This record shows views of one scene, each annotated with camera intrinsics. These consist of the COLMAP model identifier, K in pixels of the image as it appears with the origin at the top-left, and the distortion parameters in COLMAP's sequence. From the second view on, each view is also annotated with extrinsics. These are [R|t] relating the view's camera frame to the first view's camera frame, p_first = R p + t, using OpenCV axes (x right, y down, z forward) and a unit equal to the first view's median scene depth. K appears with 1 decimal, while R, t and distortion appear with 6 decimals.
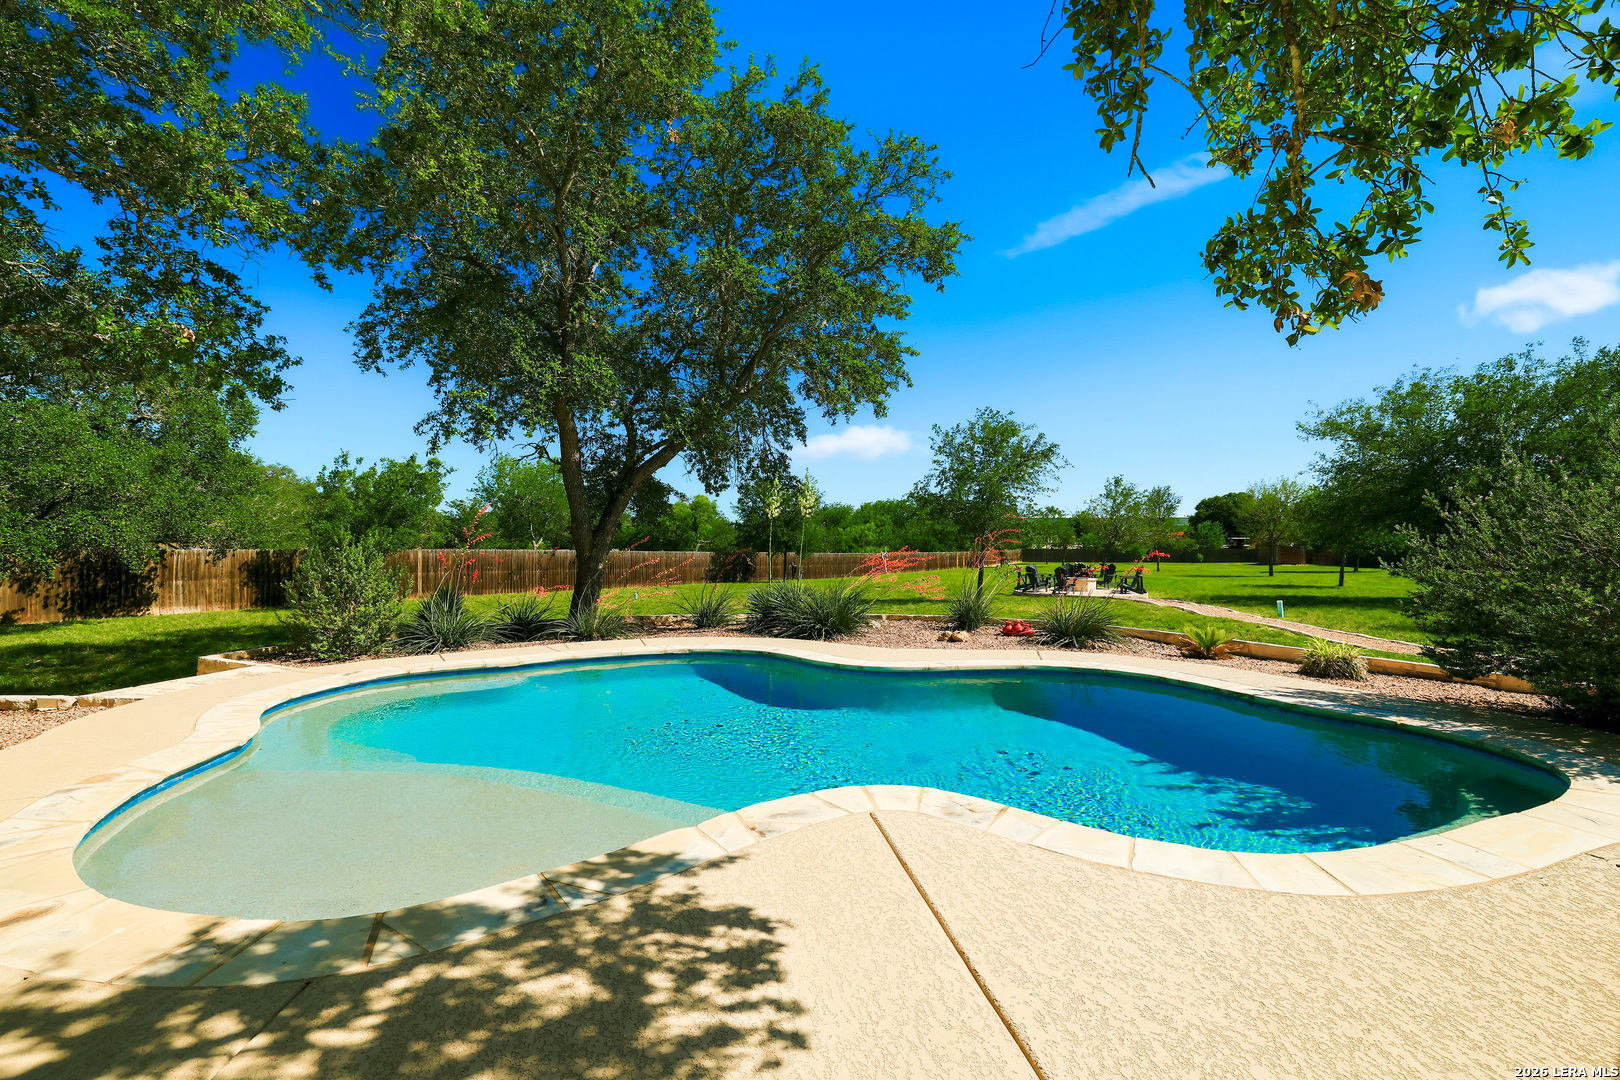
lens RADIAL K [[729.9, 0, 810.0], [0, 729.9, 540.0], [0, 0, 1]] dist [0.000080, -0.000102]
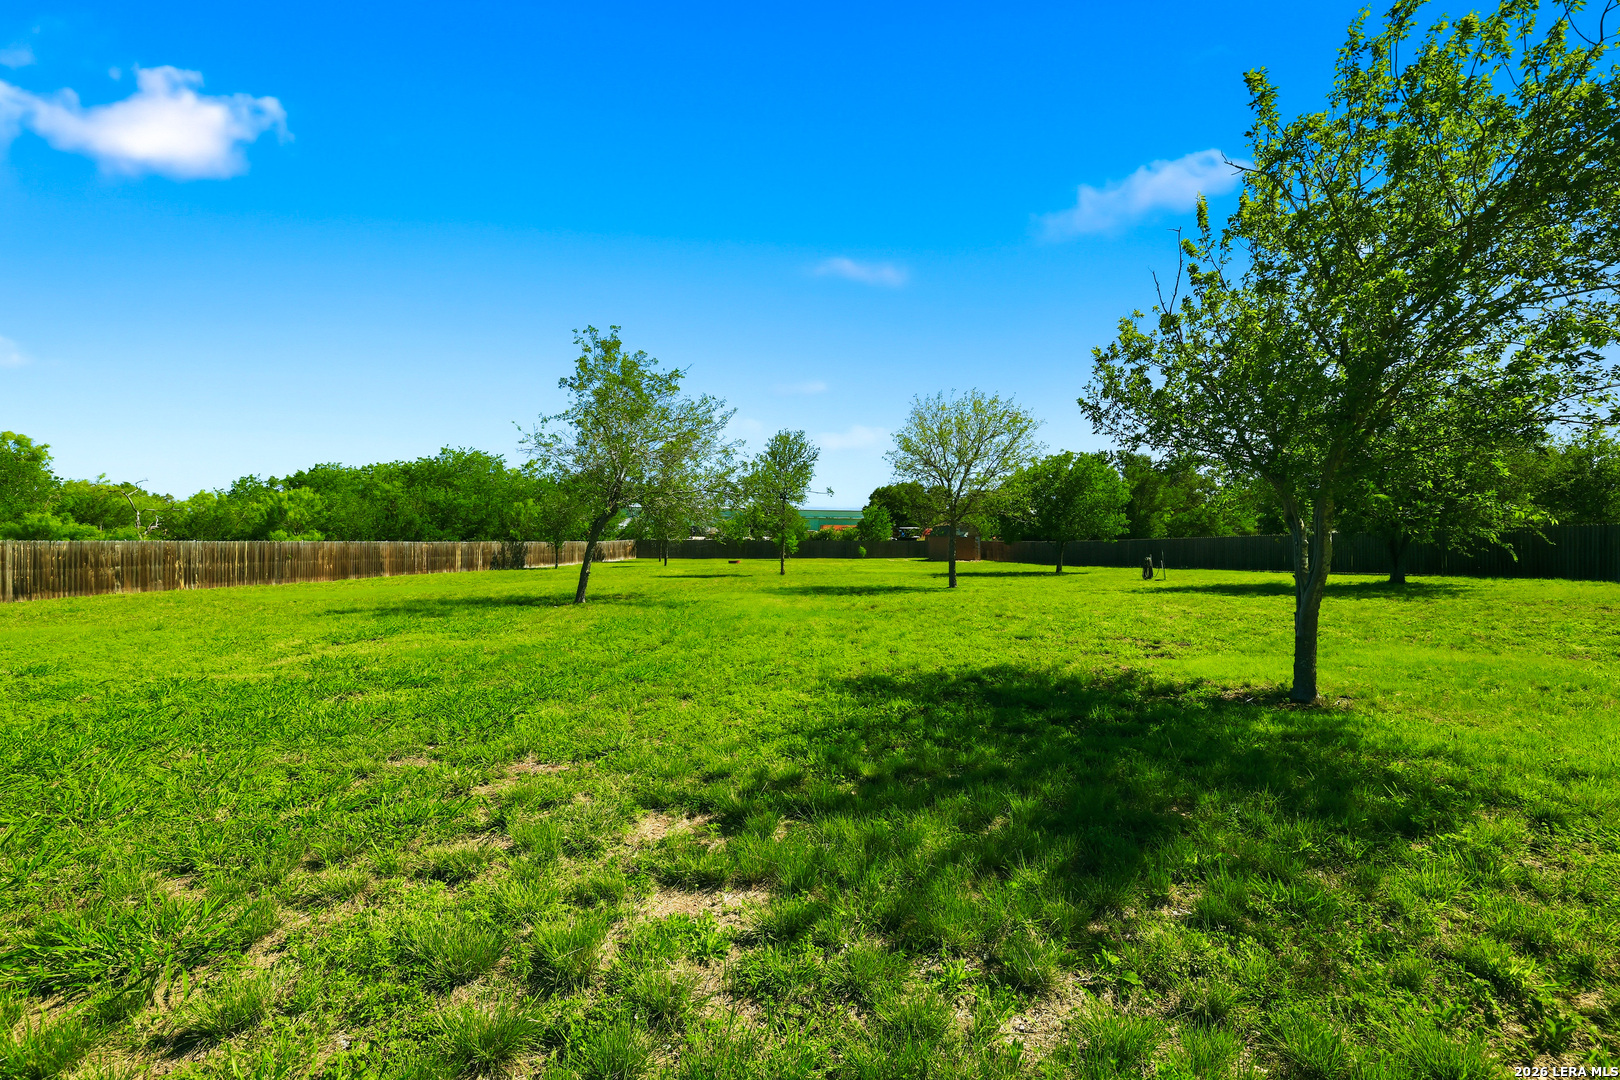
lens RADIAL K [[689.8, 0, 813.1], [0, 689.8, 567.8], [0, 0, 1]] dist [-0.001390, 0.000483]
pose [[0.926189, -0.011244, 0.376893, 0.347336], [-0.006425, 0.998940, 0.045591, 0.013893], [-0.377006, -0.044647, 0.925134, 0.569239]]
